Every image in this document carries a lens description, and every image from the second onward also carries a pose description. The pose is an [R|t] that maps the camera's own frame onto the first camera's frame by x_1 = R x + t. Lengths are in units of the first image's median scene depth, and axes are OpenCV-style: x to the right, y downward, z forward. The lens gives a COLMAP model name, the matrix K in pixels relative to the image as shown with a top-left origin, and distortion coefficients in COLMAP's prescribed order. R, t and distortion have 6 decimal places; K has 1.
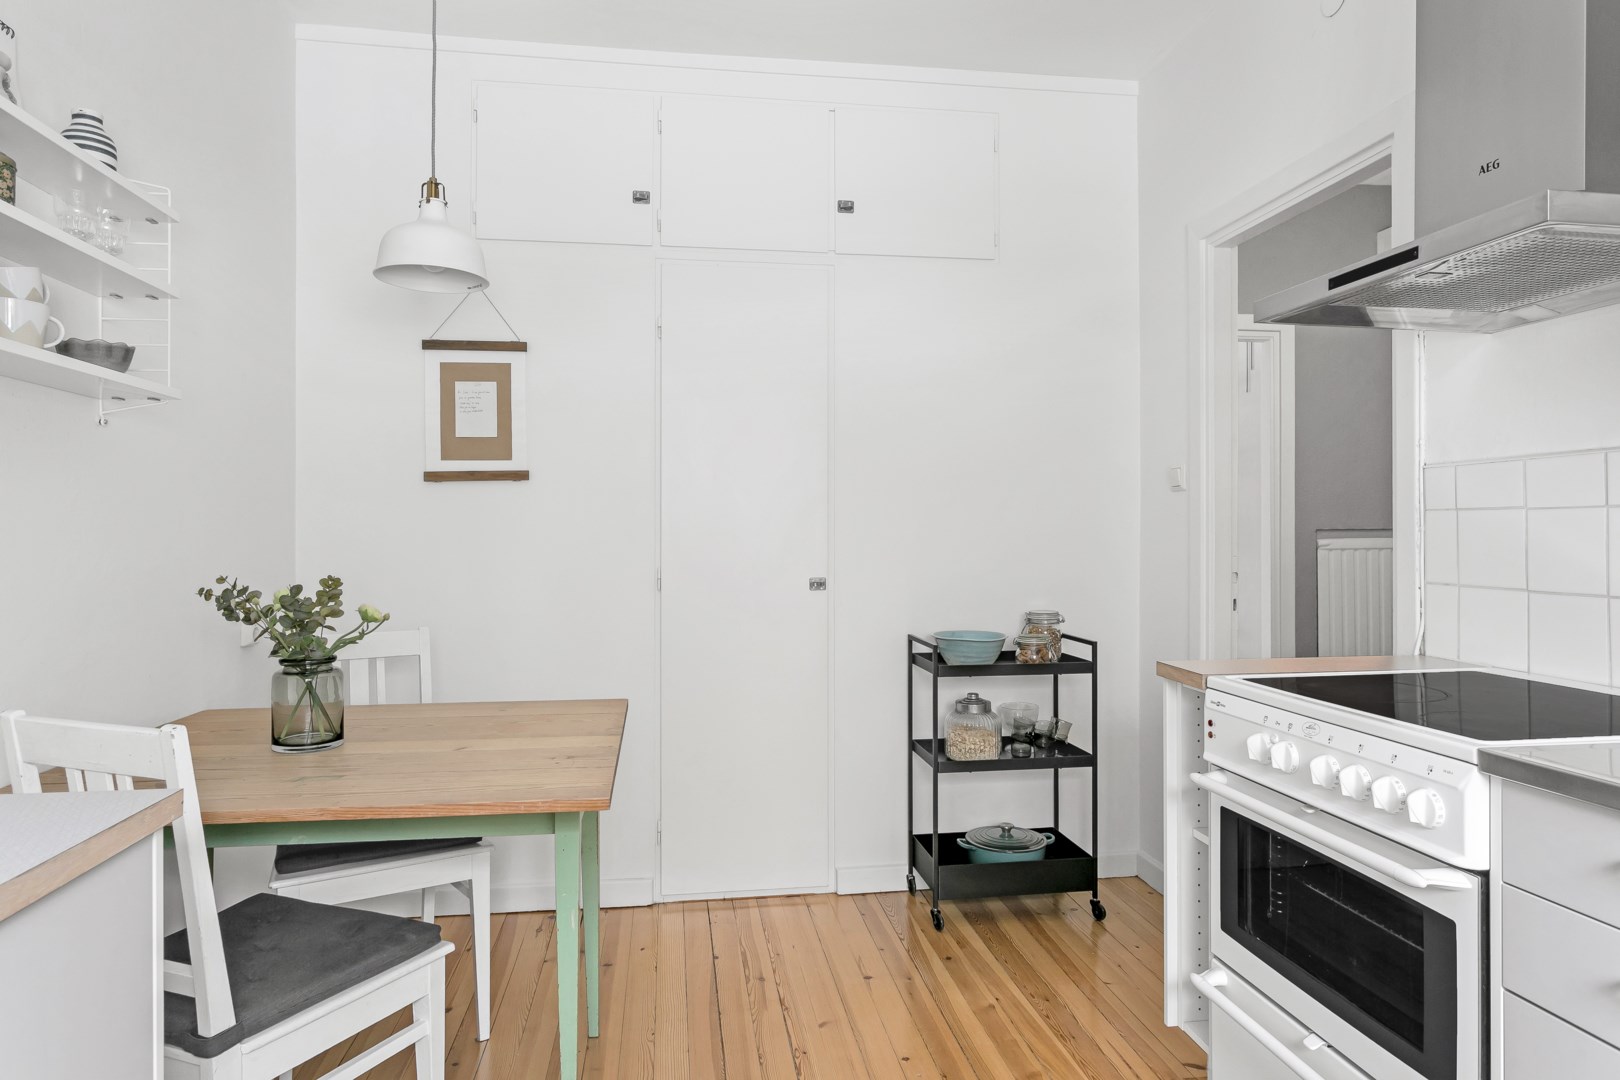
lens RADIAL K [[997.2, 0, 781.8], [0, 997.2, 555.7], [0, 0, 1]] dist [0.003237, 0.003467]
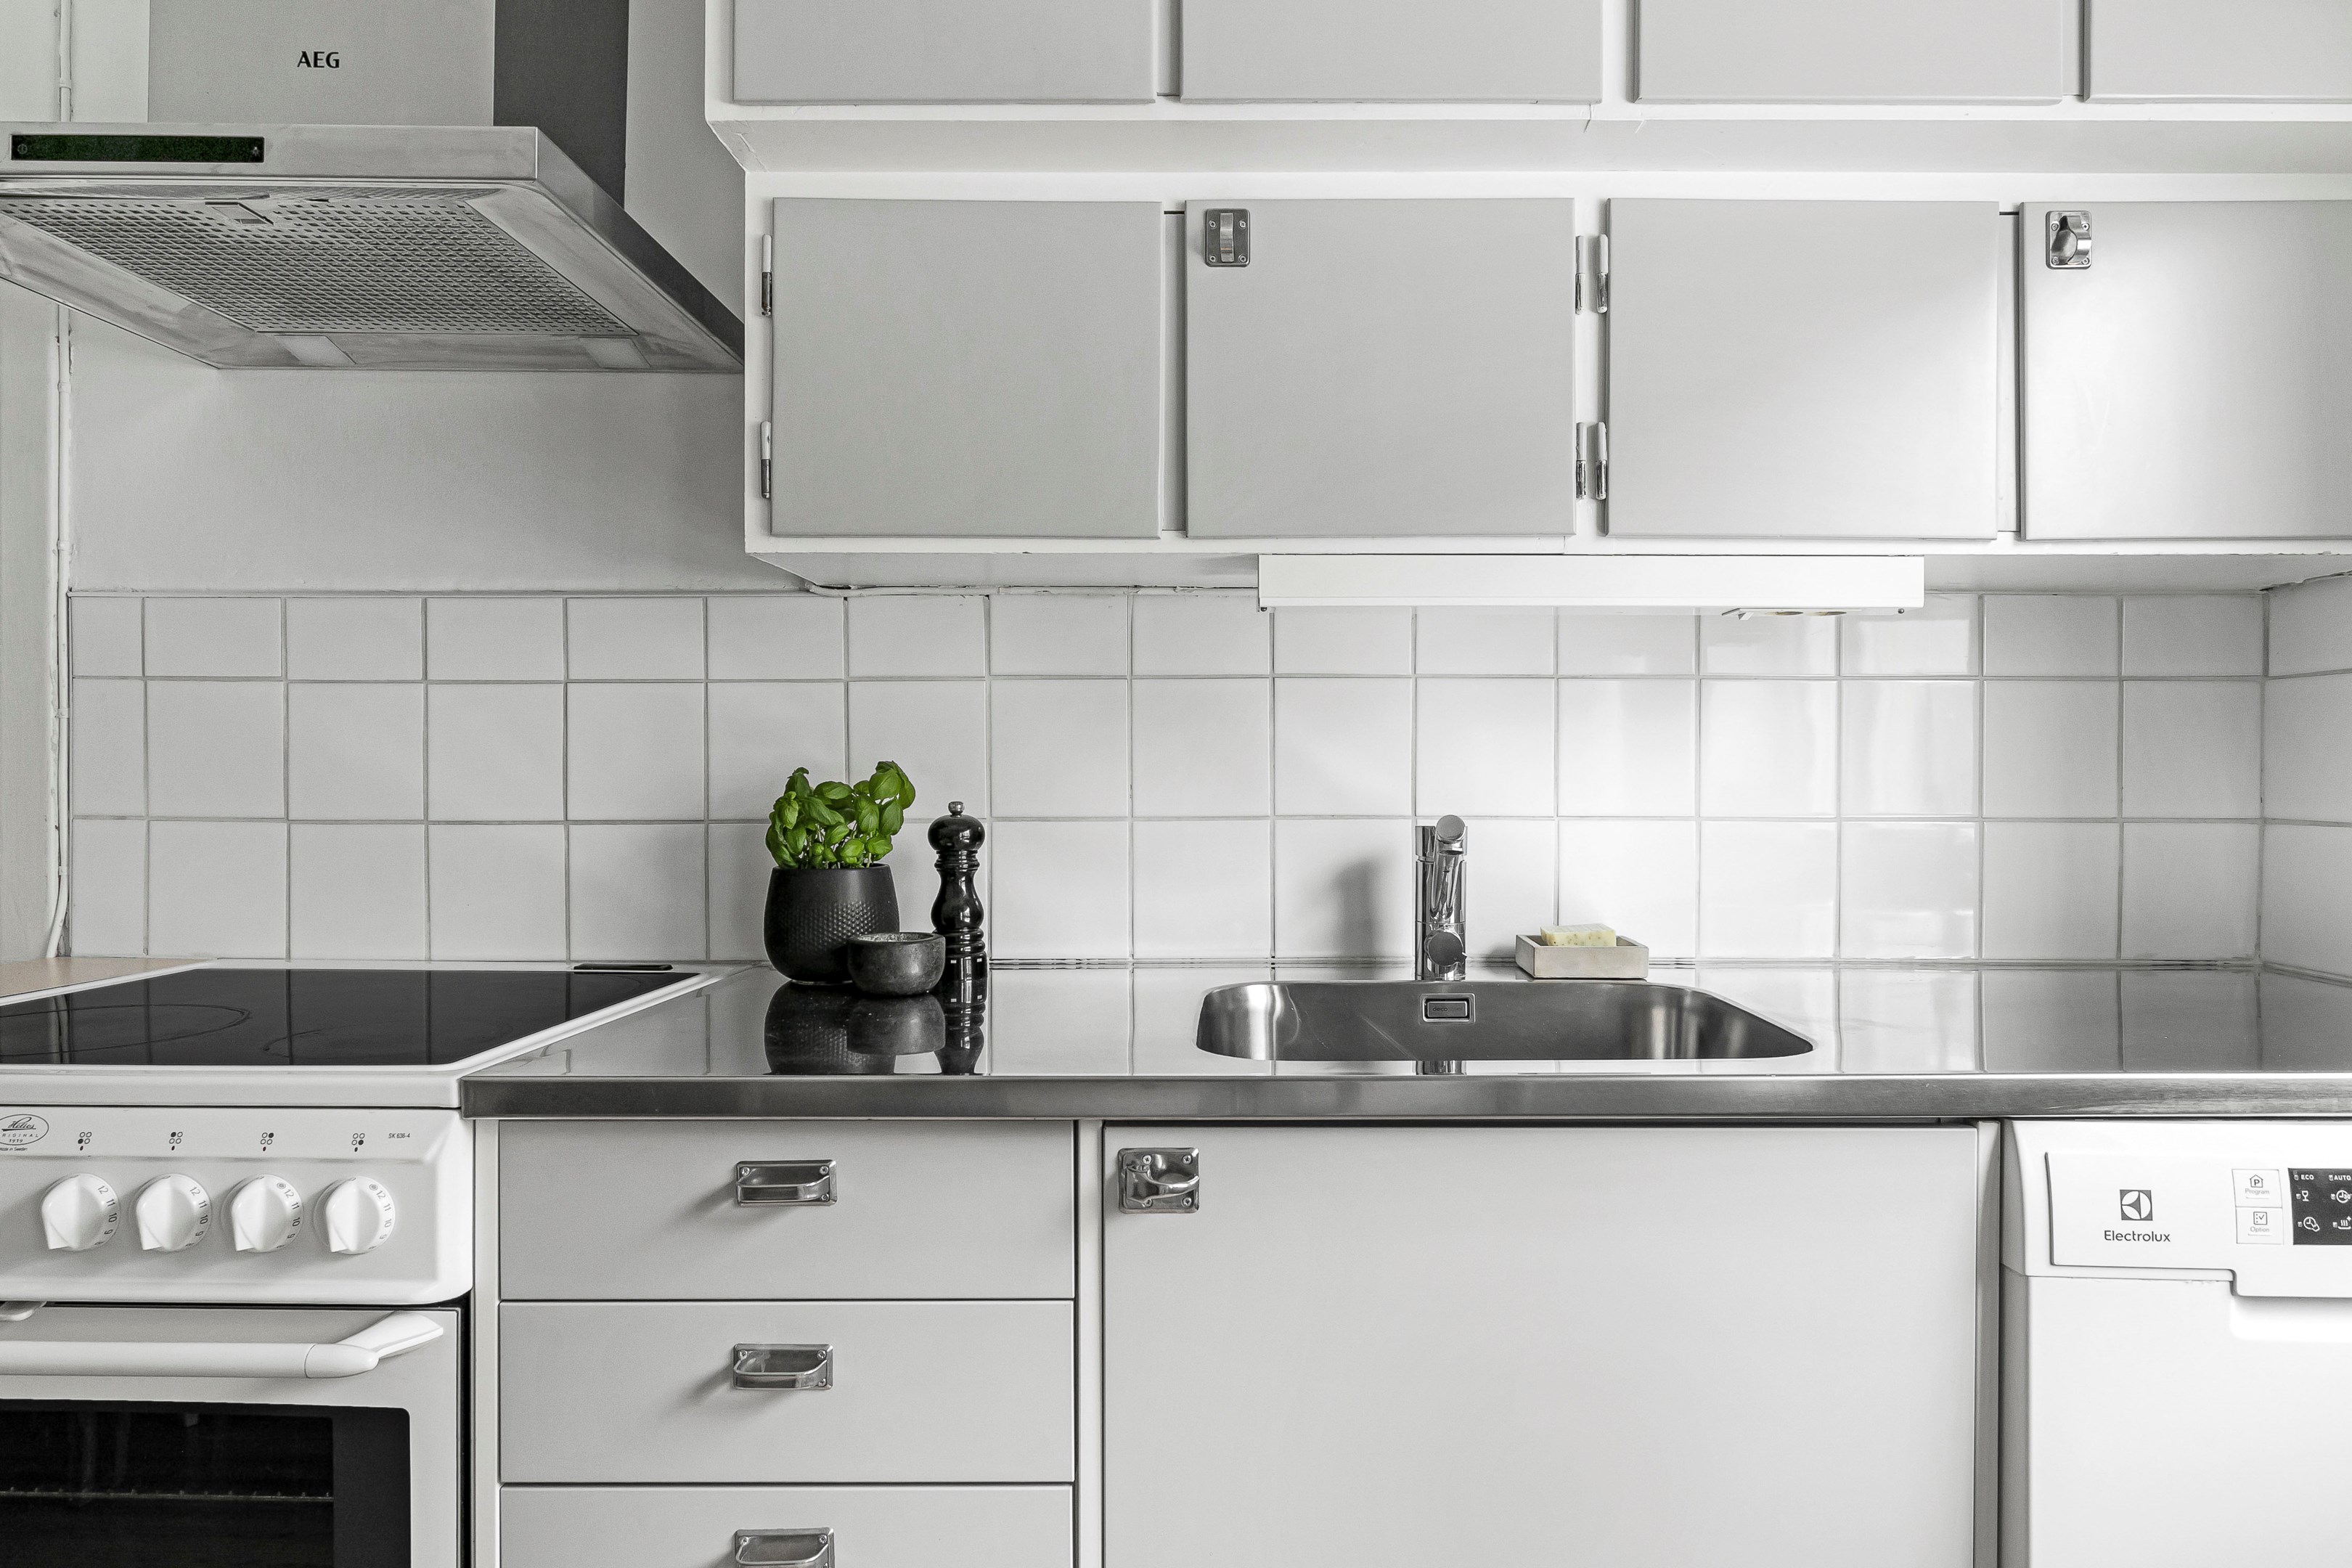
lens RADIAL K [[1447.8, 0, 1135.0], [0, 1447.8, 806.8], [0, 0, 1]] dist [0.003237, 0.003467]
pose [[0.130698, -0.002908, 0.991418, -0.044052], [0.020020, 0.999800, 0.000293, 0.040078], [-0.991220, 0.019810, 0.130730, 0.423472]]
